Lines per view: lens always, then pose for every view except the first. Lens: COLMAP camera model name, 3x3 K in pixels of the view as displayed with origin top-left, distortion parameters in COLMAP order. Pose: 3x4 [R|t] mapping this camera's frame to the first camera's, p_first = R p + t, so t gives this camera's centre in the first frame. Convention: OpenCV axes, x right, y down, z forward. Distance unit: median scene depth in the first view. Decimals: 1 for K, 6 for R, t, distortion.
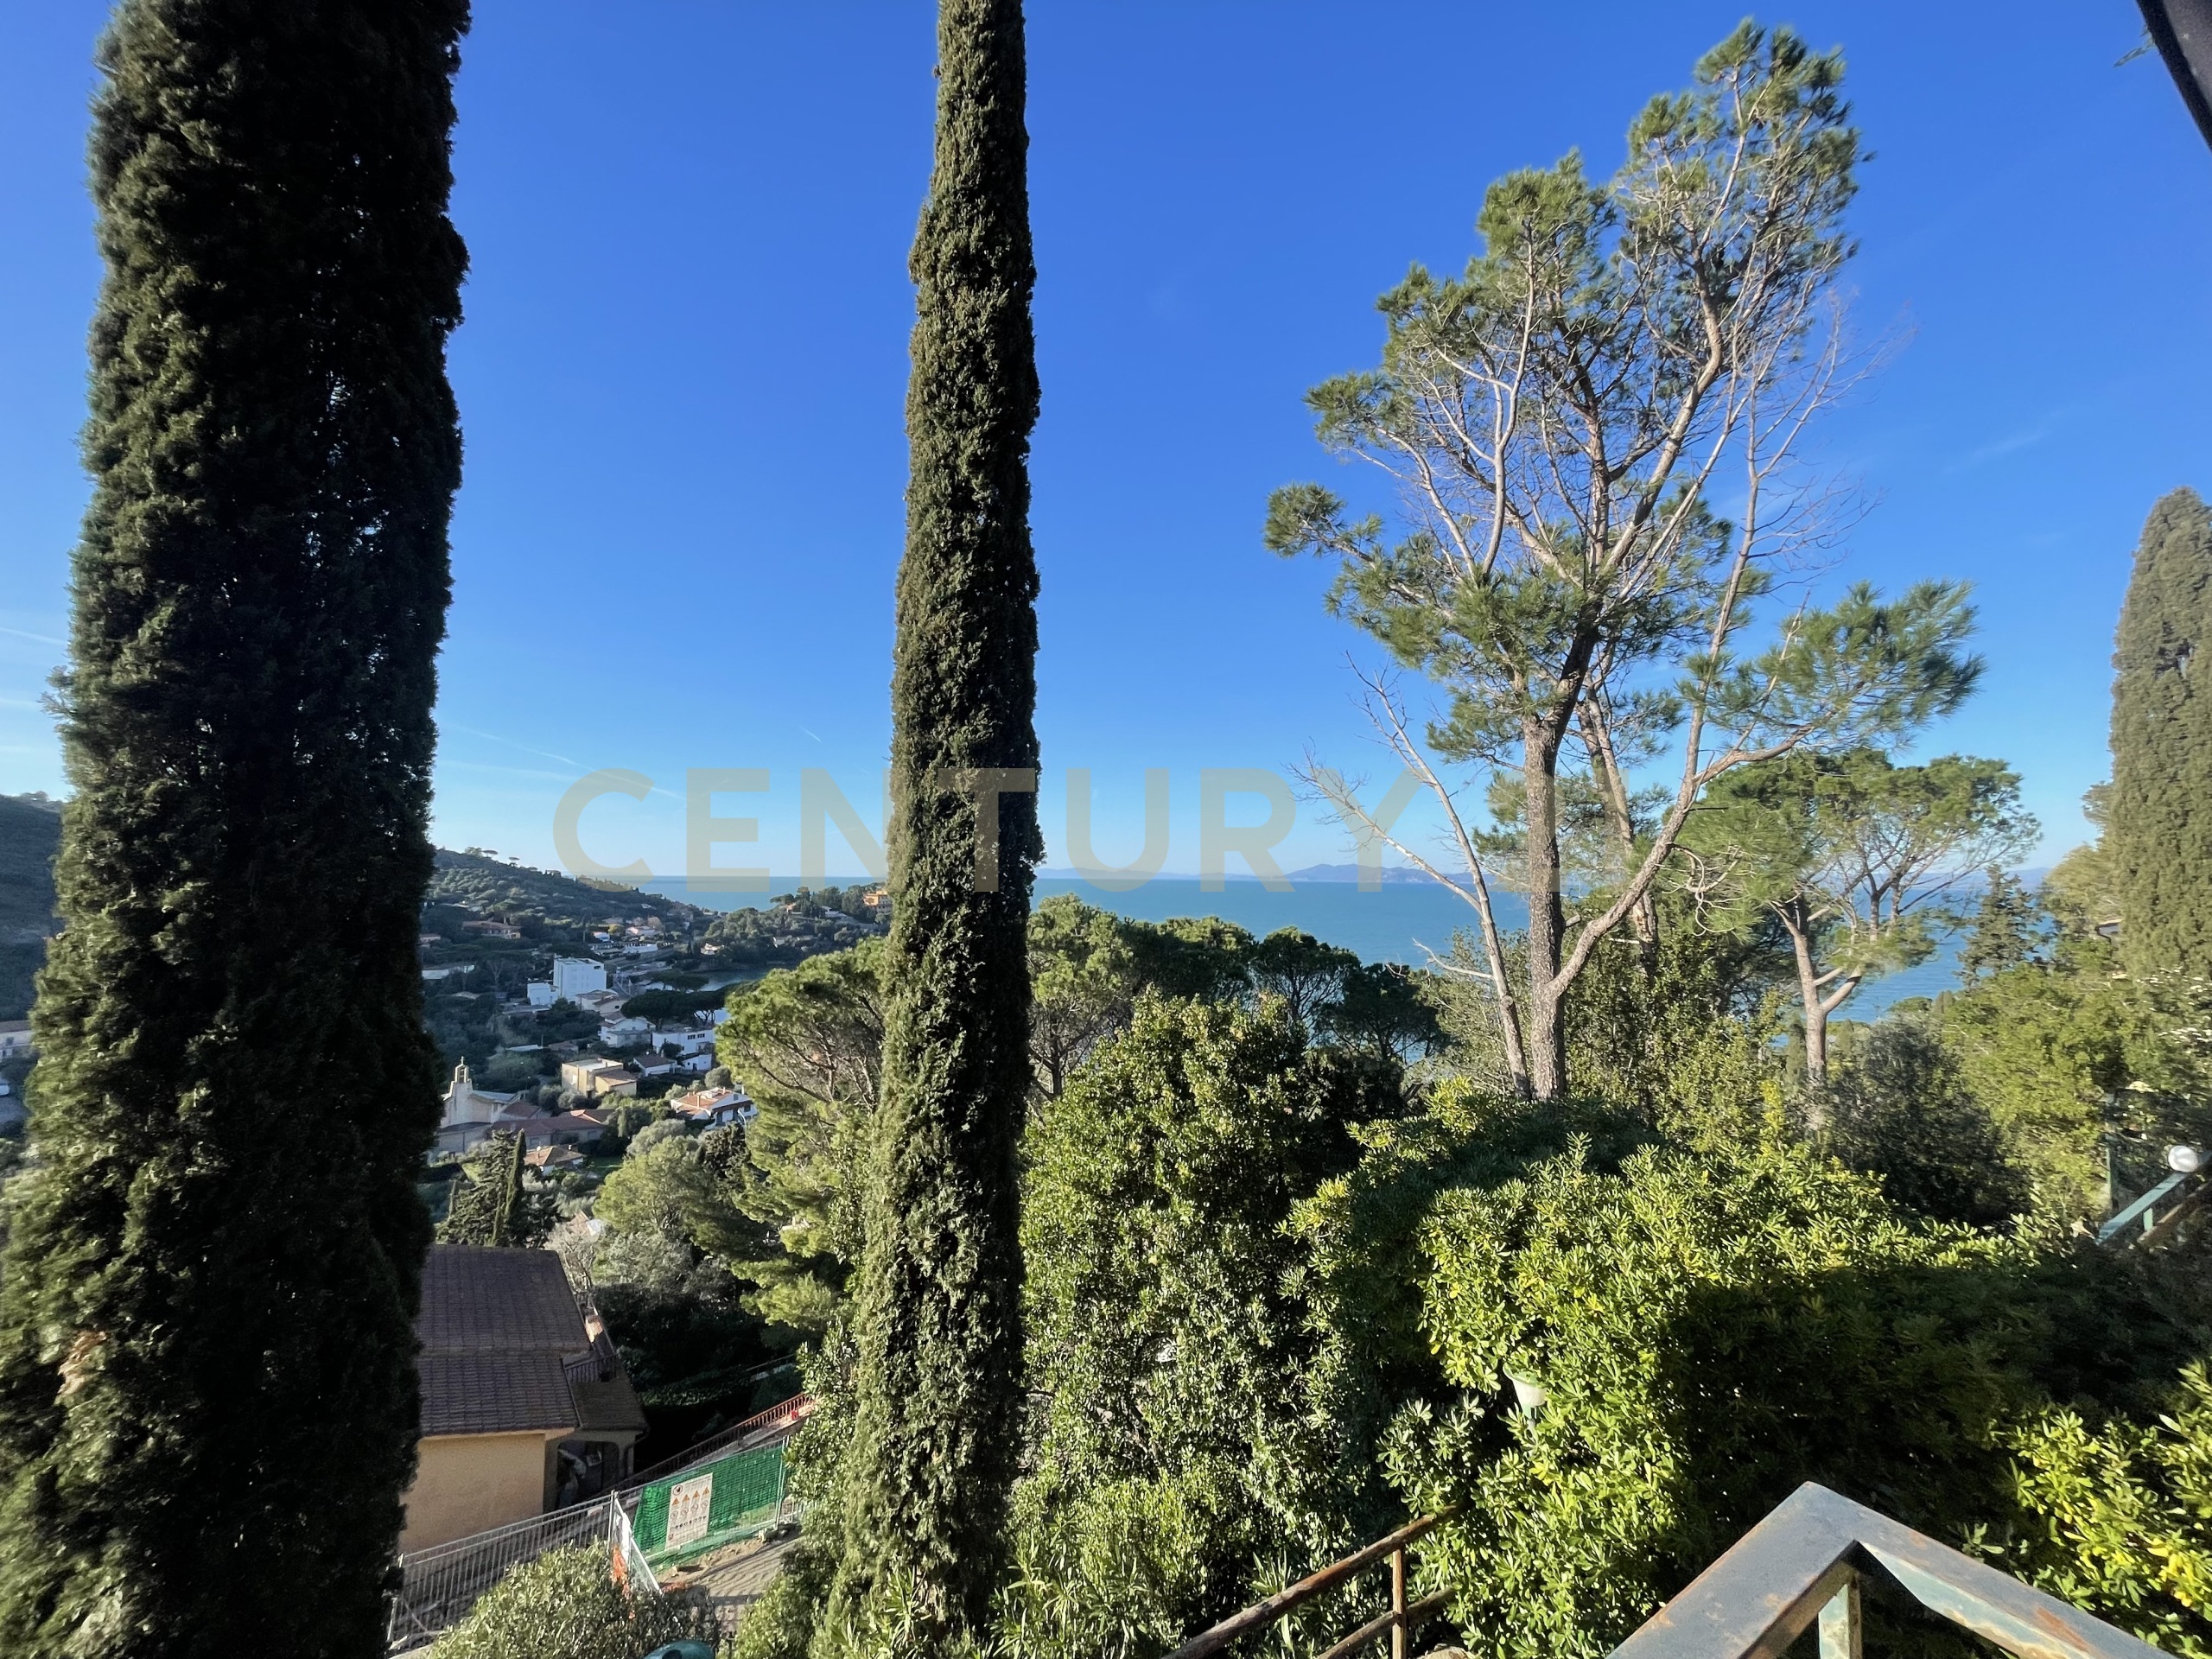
lens RADIAL K [[883.6, 0, 1101.3], [0, 883.6, 837.3], [0, 0, 1]] dist [-0.004380, -0.000204]
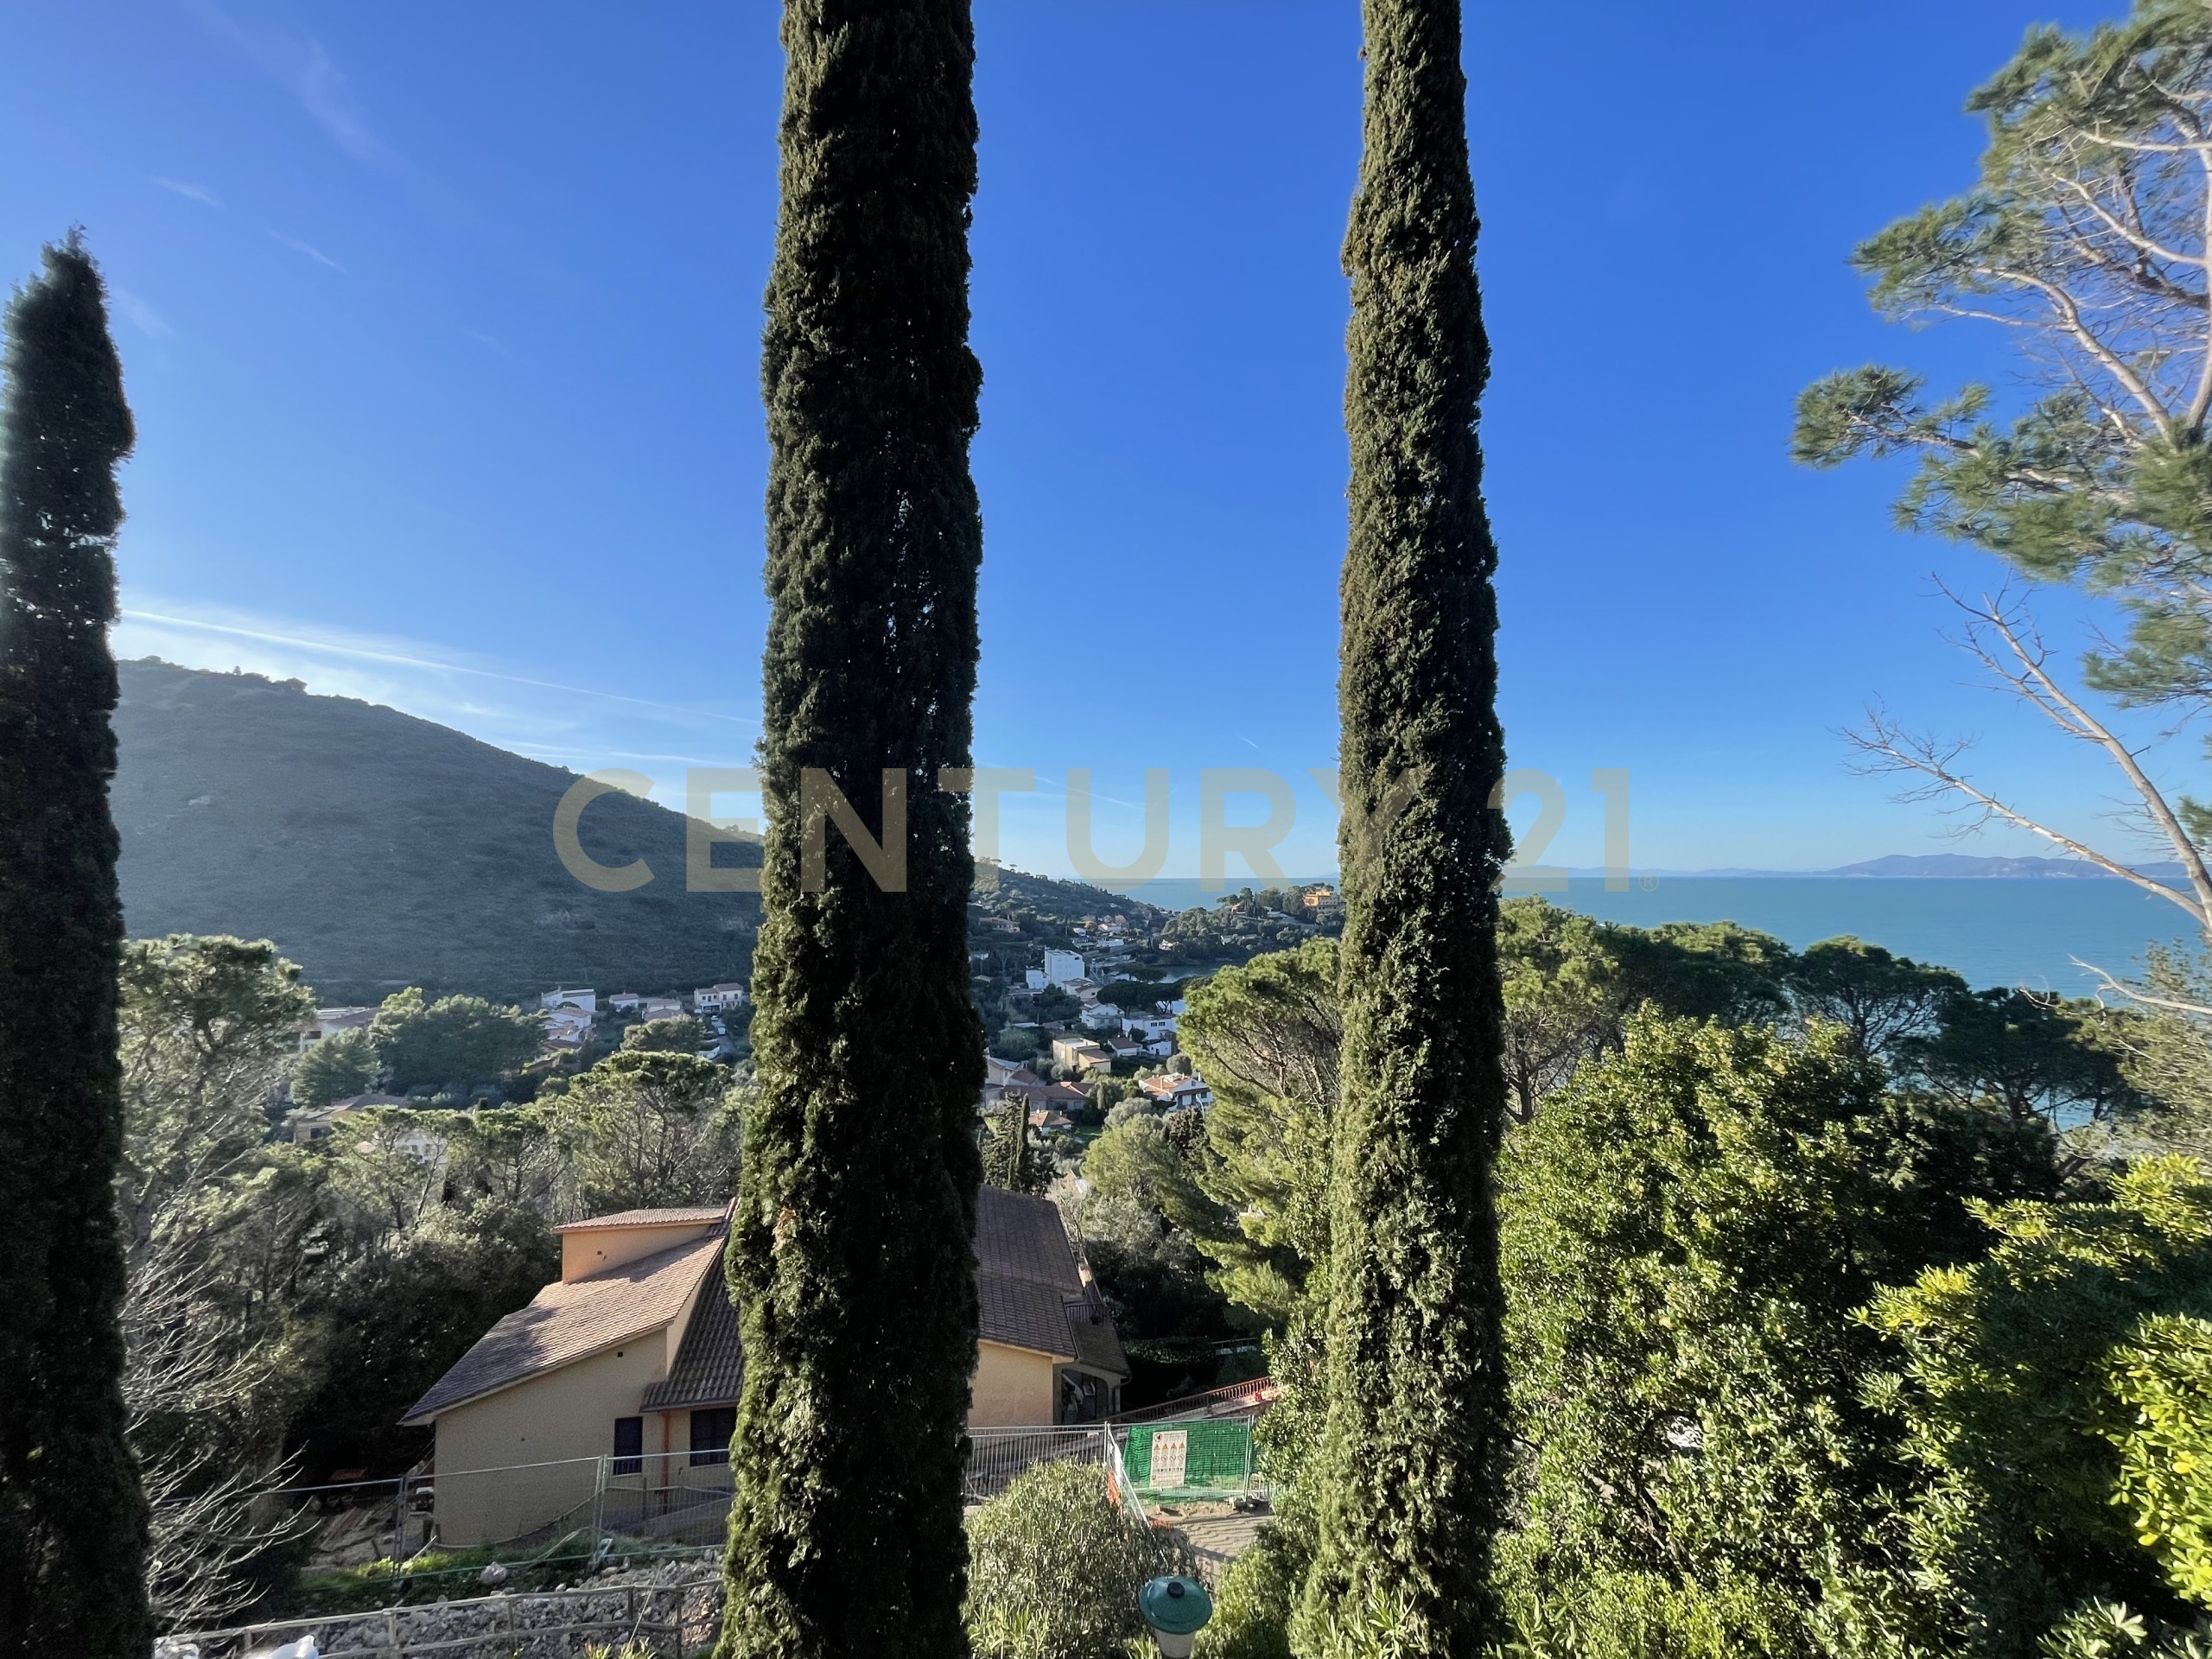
lens RADIAL K [[883.6, 0, 1102.0], [0, 883.6, 836.5], [0, 0, 1]] dist [-0.004380, -0.000204]
pose [[0.883526, -0.031803, -0.467301, -0.014100], [0.031152, 0.999473, -0.009123, -0.000923], [0.467345, -0.006497, 0.884051, -0.005543]]
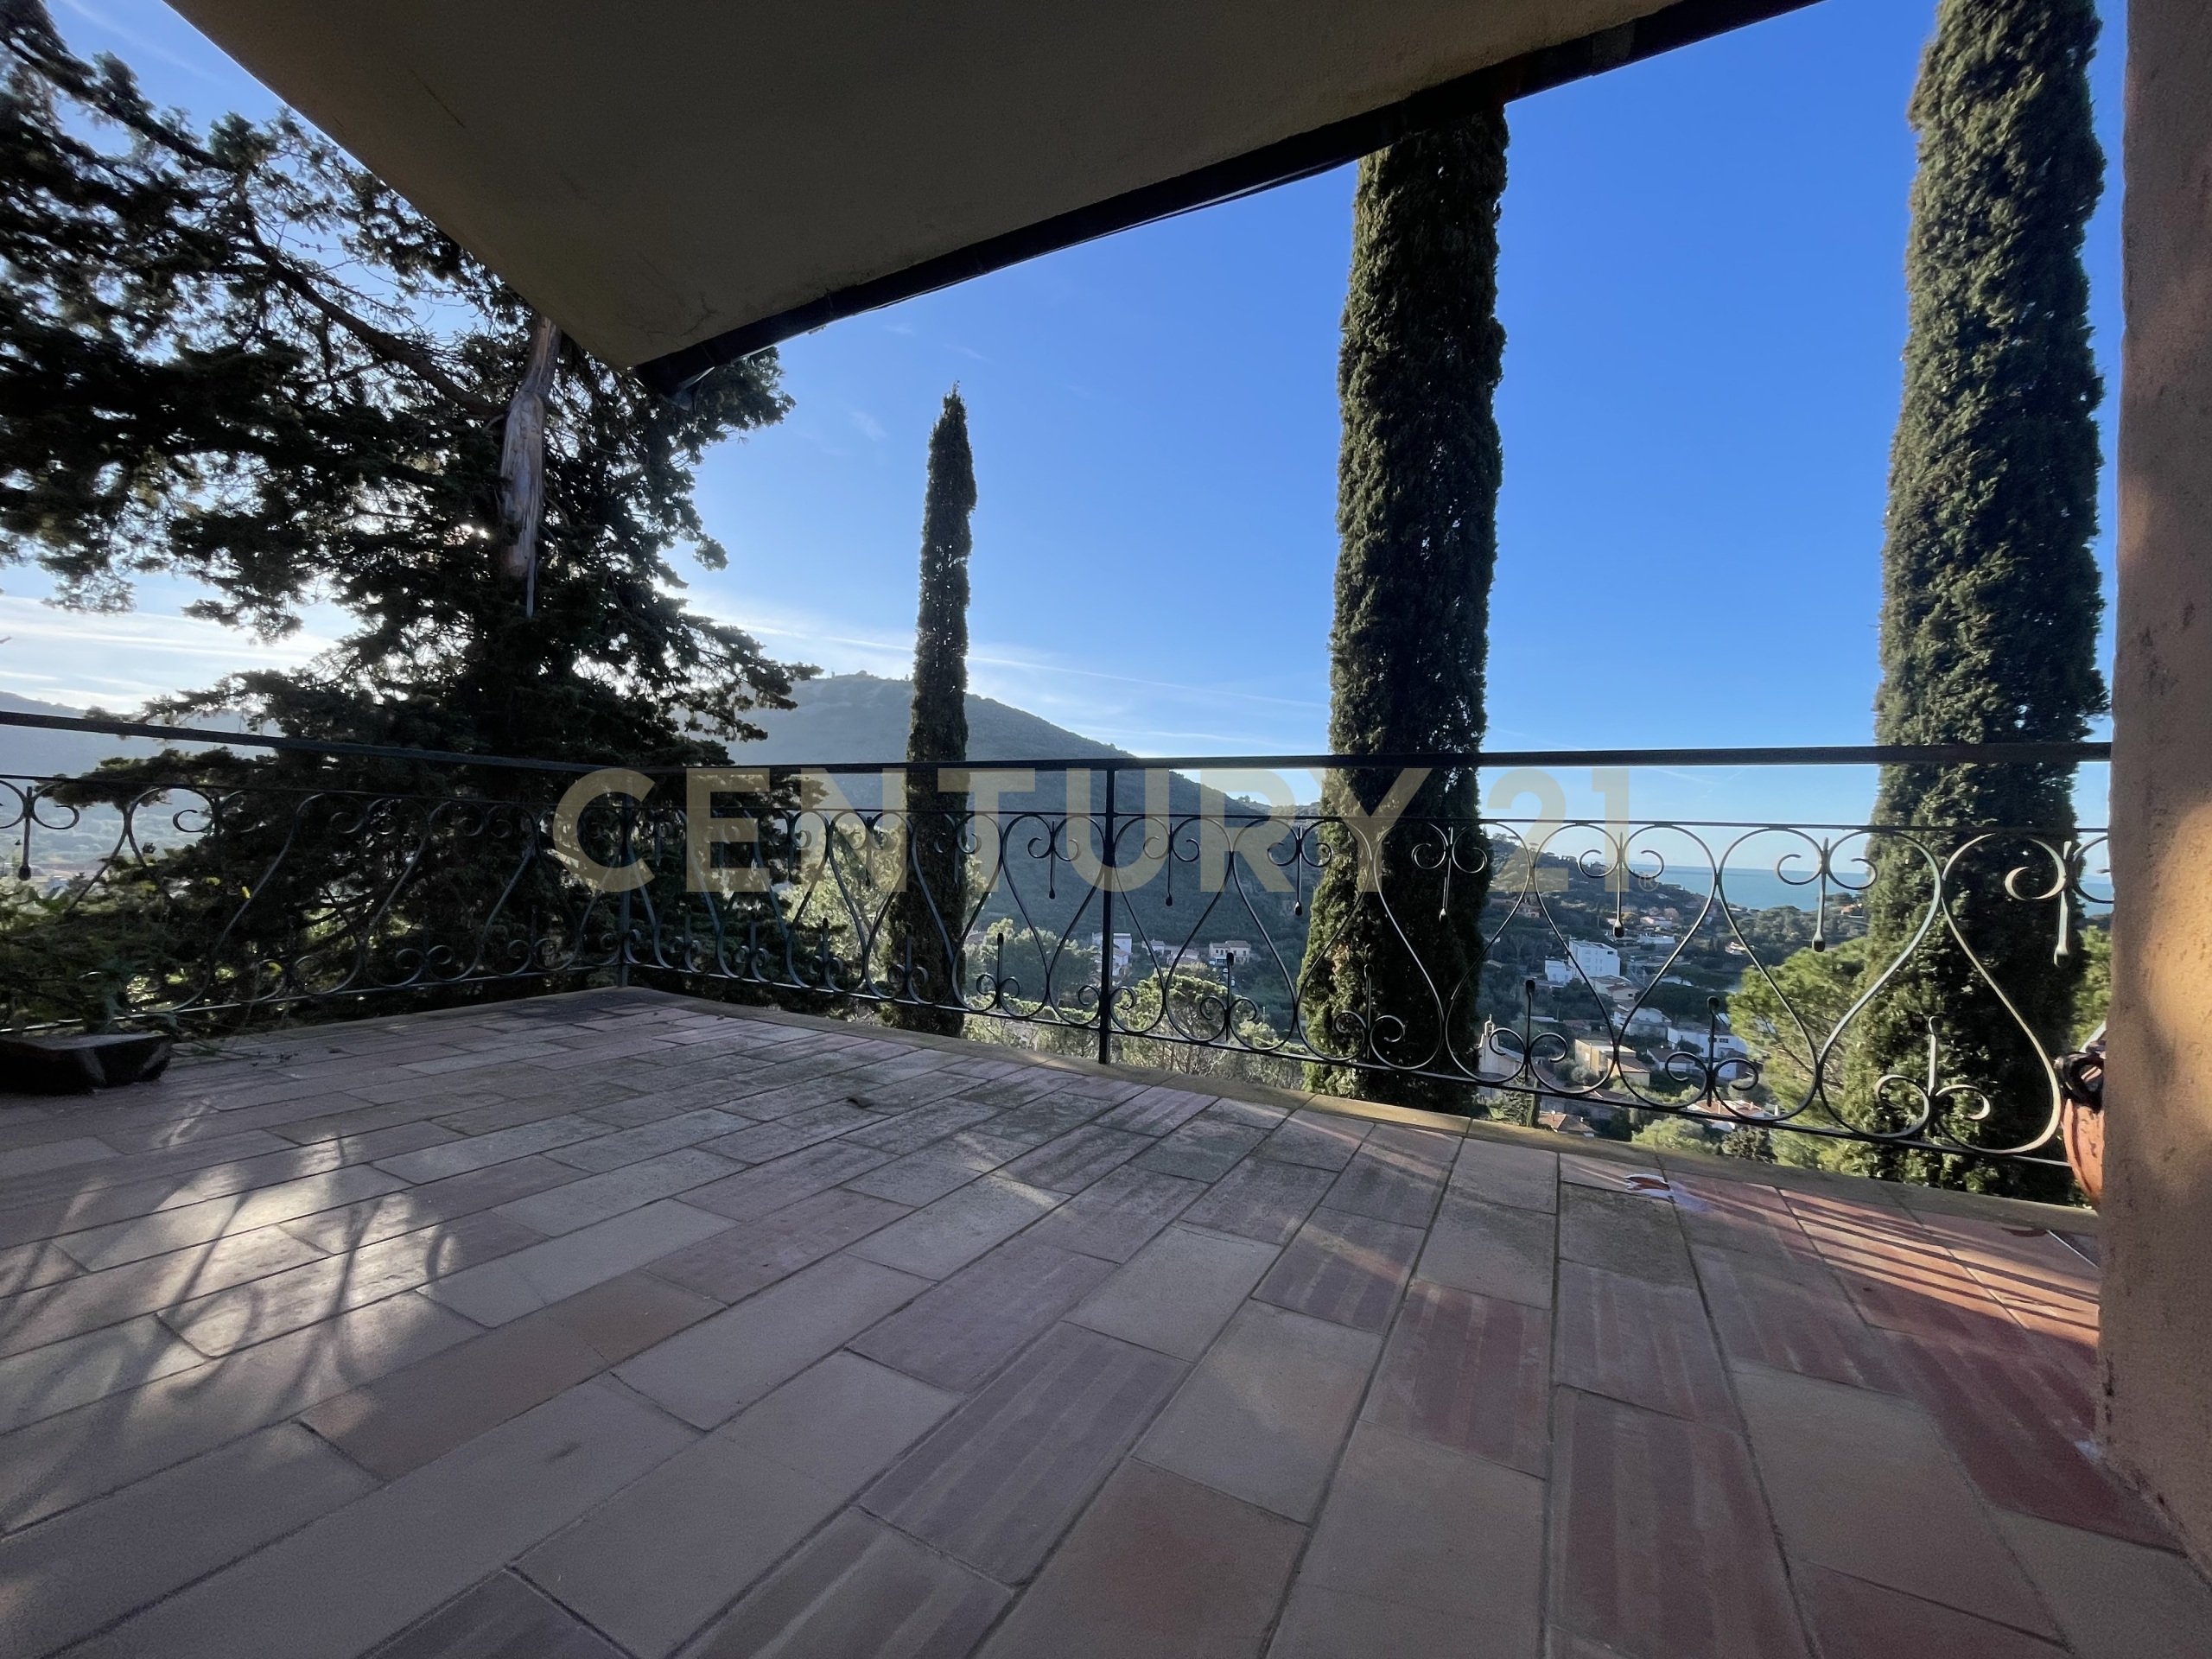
lens RADIAL K [[883.6, 0, 1101.7], [0, 883.6, 835.9], [0, 0, 1]] dist [-0.004380, -0.000204]
pose [[0.503918, 0.008853, -0.863706, 0.184937], [0.001584, 0.999936, 0.011174, 0.140329], [0.863750, -0.006999, 0.503871, -0.275734]]
